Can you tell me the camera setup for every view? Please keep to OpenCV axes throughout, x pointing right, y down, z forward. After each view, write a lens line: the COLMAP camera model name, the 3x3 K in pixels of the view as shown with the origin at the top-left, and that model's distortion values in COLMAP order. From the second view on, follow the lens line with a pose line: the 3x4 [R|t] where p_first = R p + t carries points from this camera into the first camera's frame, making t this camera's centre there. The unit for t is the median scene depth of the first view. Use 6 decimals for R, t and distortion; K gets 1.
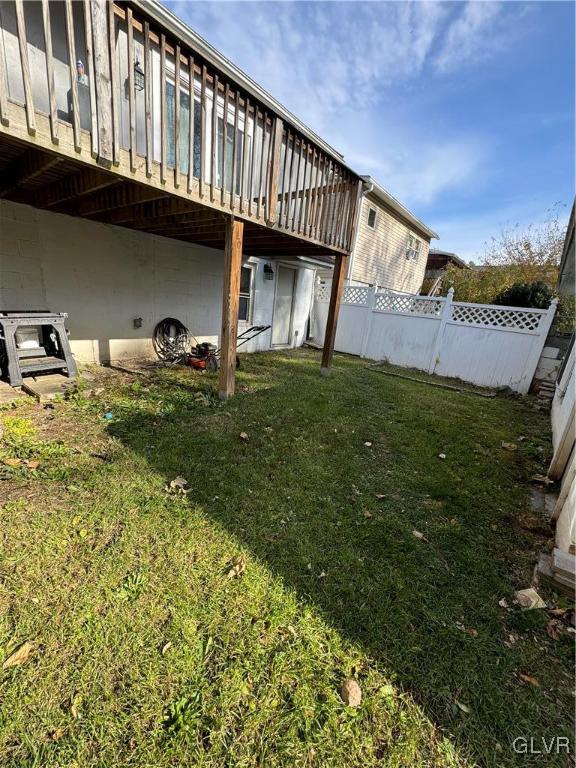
lens RADIAL K [[304.4, 0, 288.2], [0, 304.4, 383.4], [0, 0, 1]] dist [-0.001037, -0.000824]
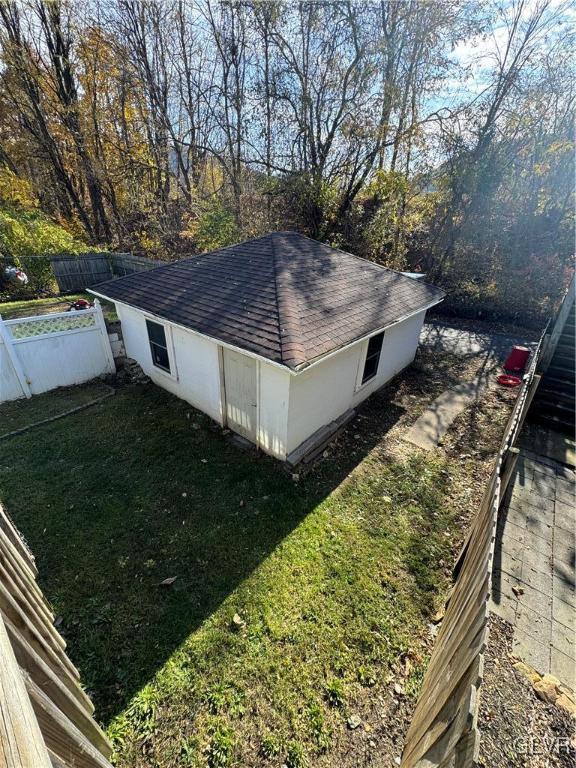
lens RADIAL K [[304.4, 0, 289.0], [0, 304.4, 383.8], [0, 0, 1]] dist [-0.001037, -0.000824]
pose [[0.008542, -0.551834, 0.833910, -0.340945], [0.233814, 0.811925, 0.534891, -0.467664], [-0.972244, 0.190411, 0.135962, 0.123099]]
